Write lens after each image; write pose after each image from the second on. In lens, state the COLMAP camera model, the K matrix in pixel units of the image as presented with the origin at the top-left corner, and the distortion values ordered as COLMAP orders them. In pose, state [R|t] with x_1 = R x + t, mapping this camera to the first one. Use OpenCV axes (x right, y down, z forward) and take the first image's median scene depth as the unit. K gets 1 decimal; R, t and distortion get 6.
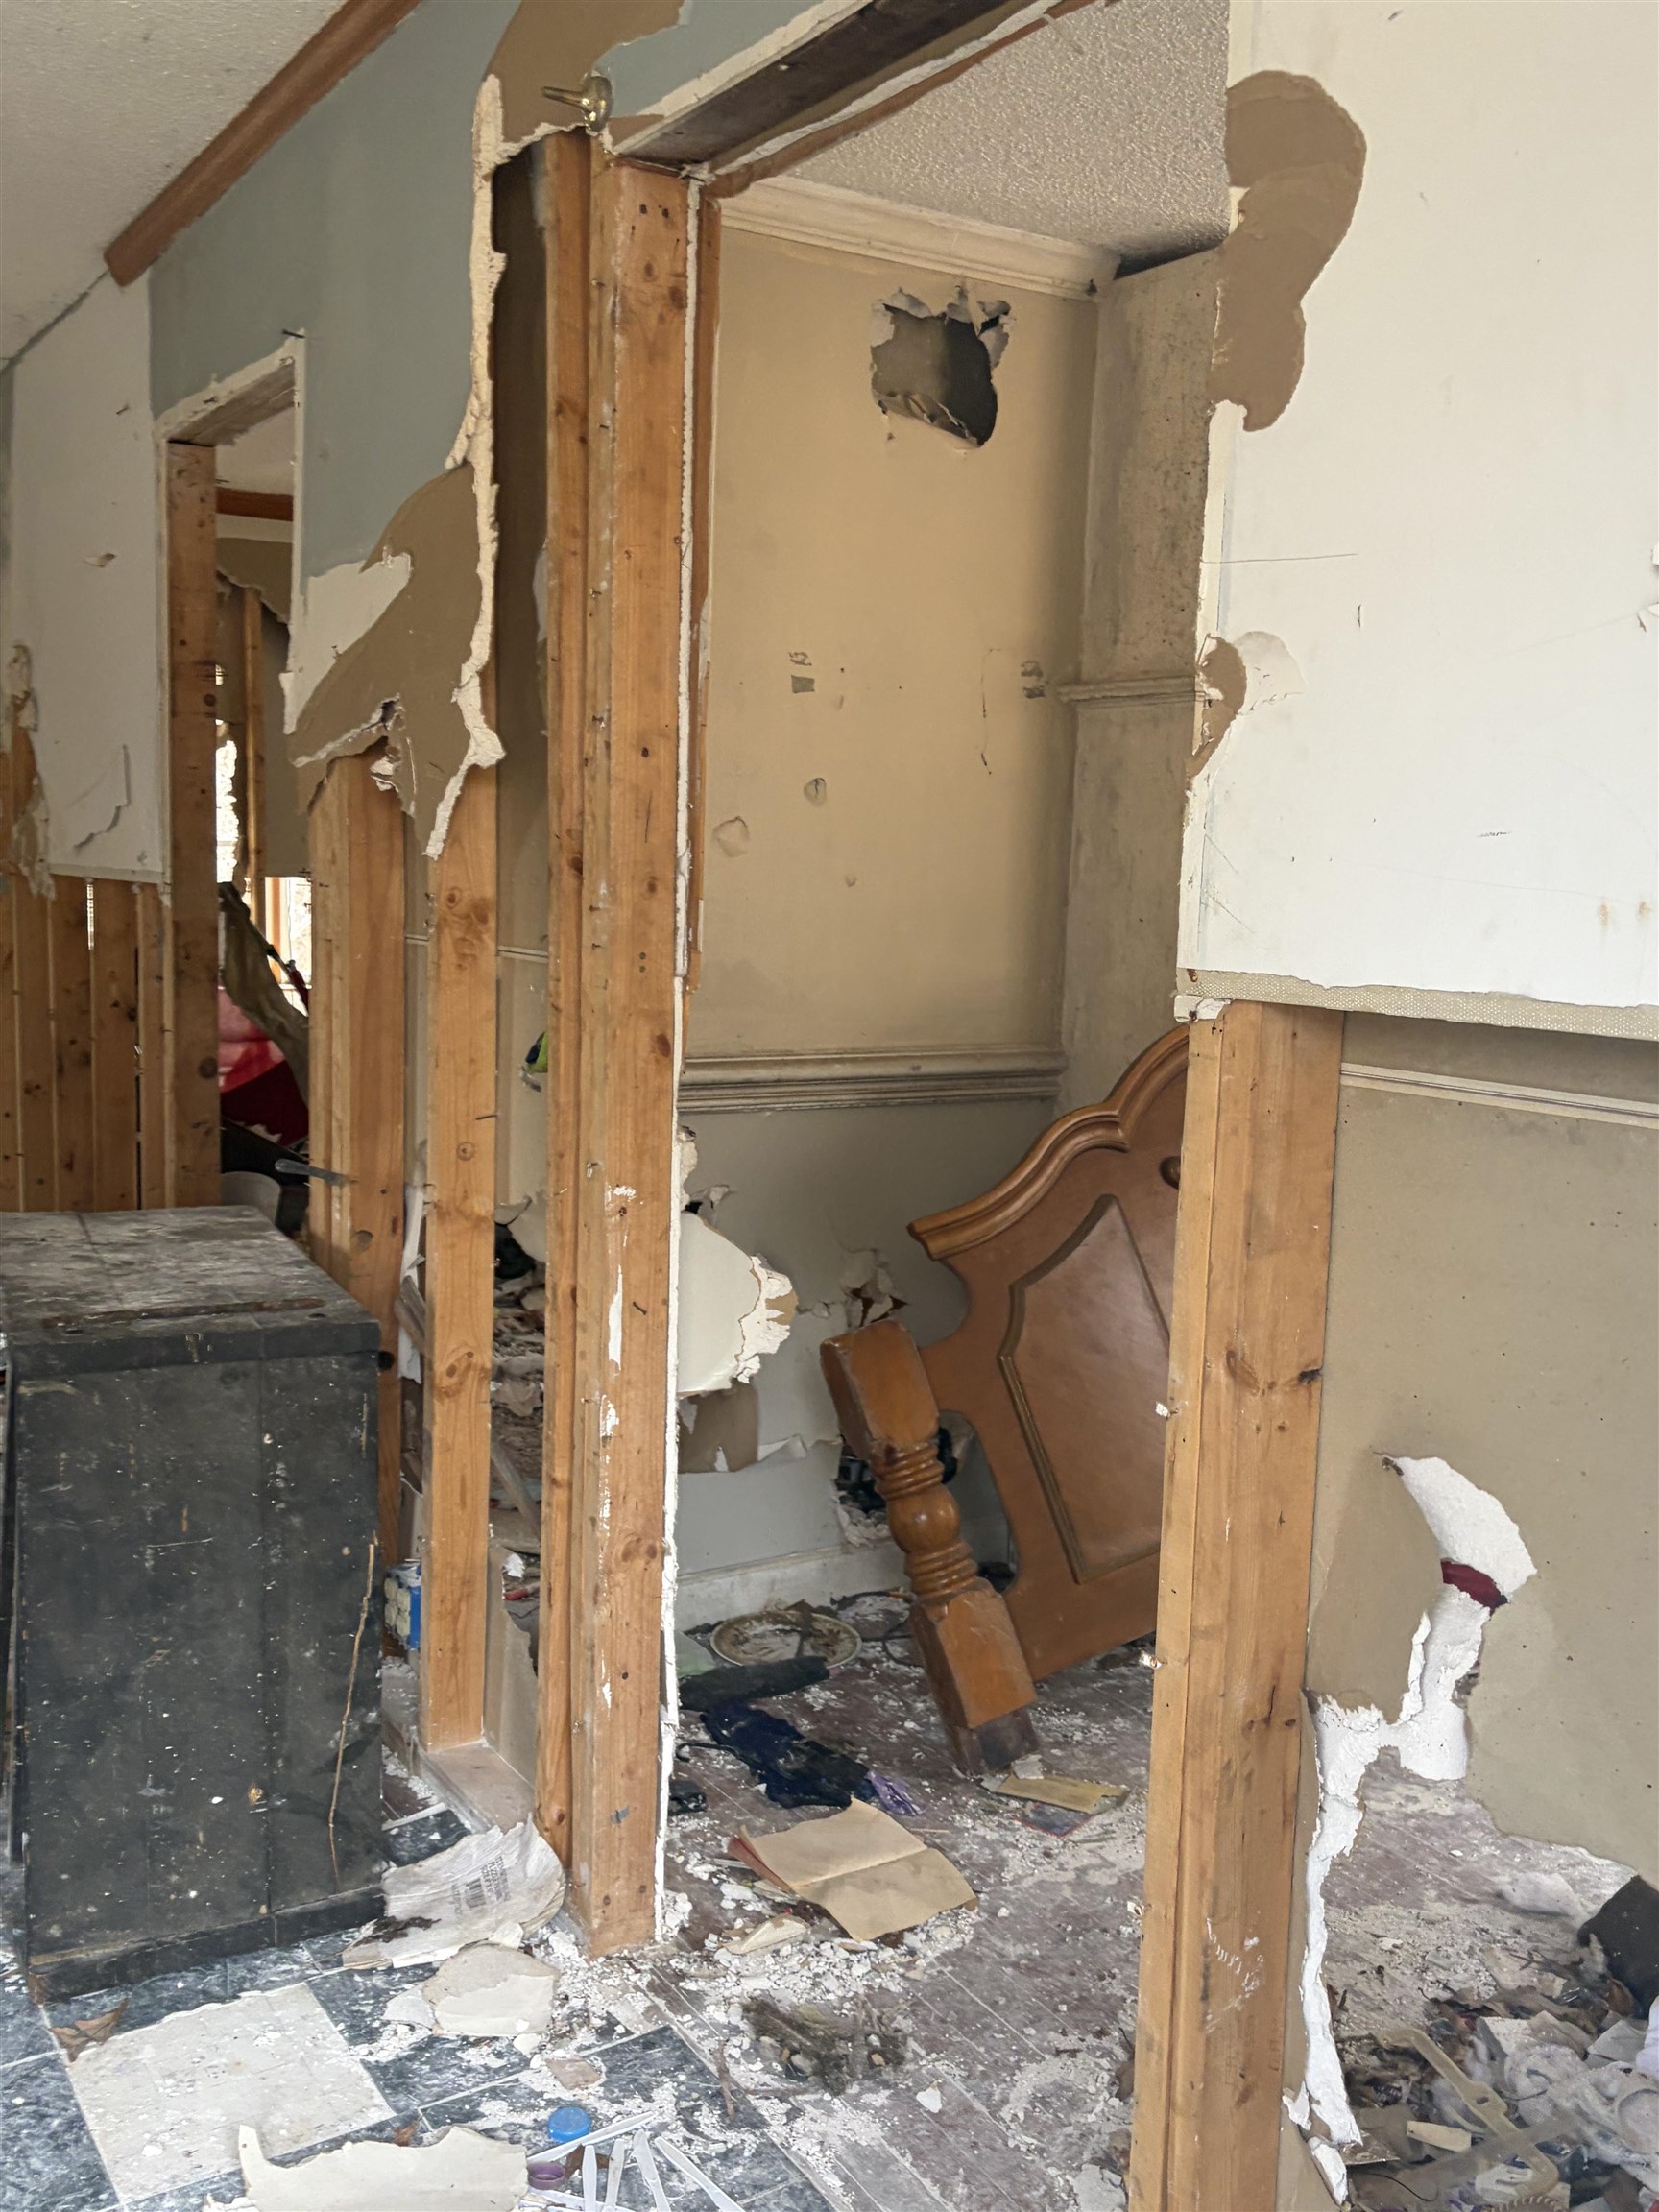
lens RADIAL K [[2056.9, 0, 831.7], [0, 2056.9, 1117.8], [0, 0, 1]] dist [0.016953, 0.019050]
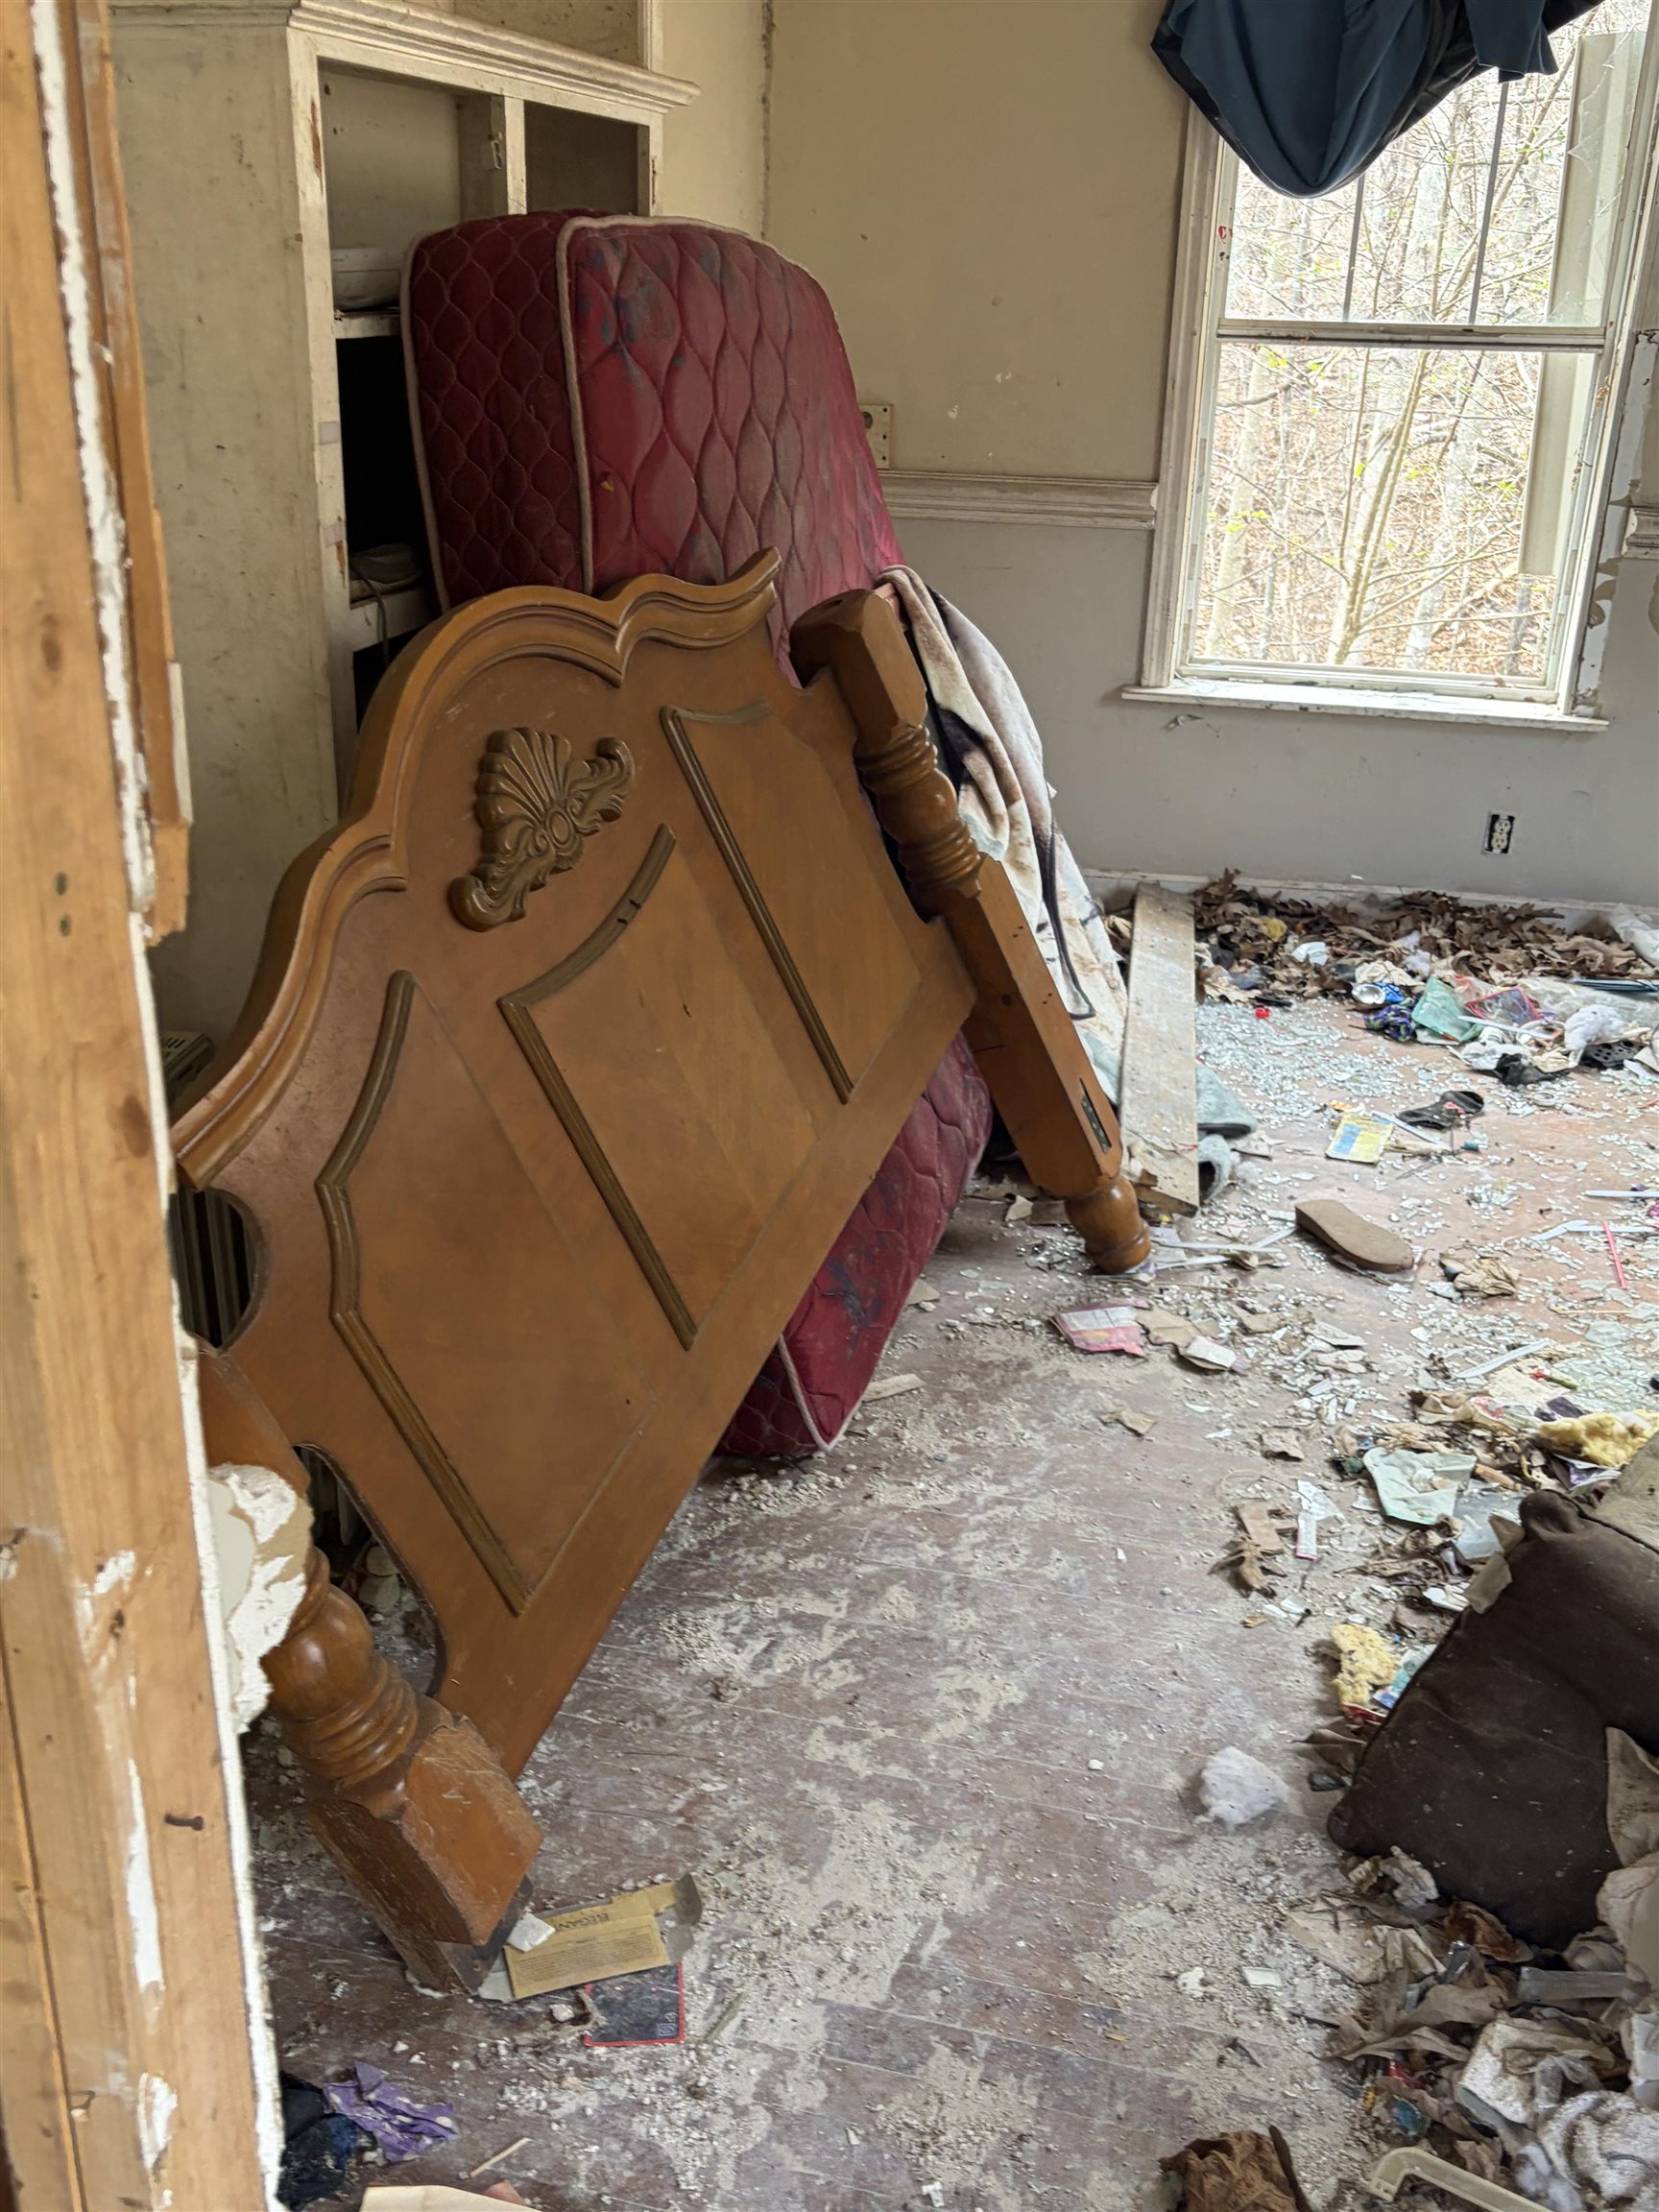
lens RADIAL K [[2056.9, 0, 831.7], [0, 2056.9, 1117.8], [0, 0, 1]] dist [0.016953, 0.019050]
pose [[0.727728, -0.274272, 0.628639, -0.188775], [0.085121, 0.945593, 0.314019, -0.118743], [-0.680564, -0.175009, 0.711481, 0.628759]]
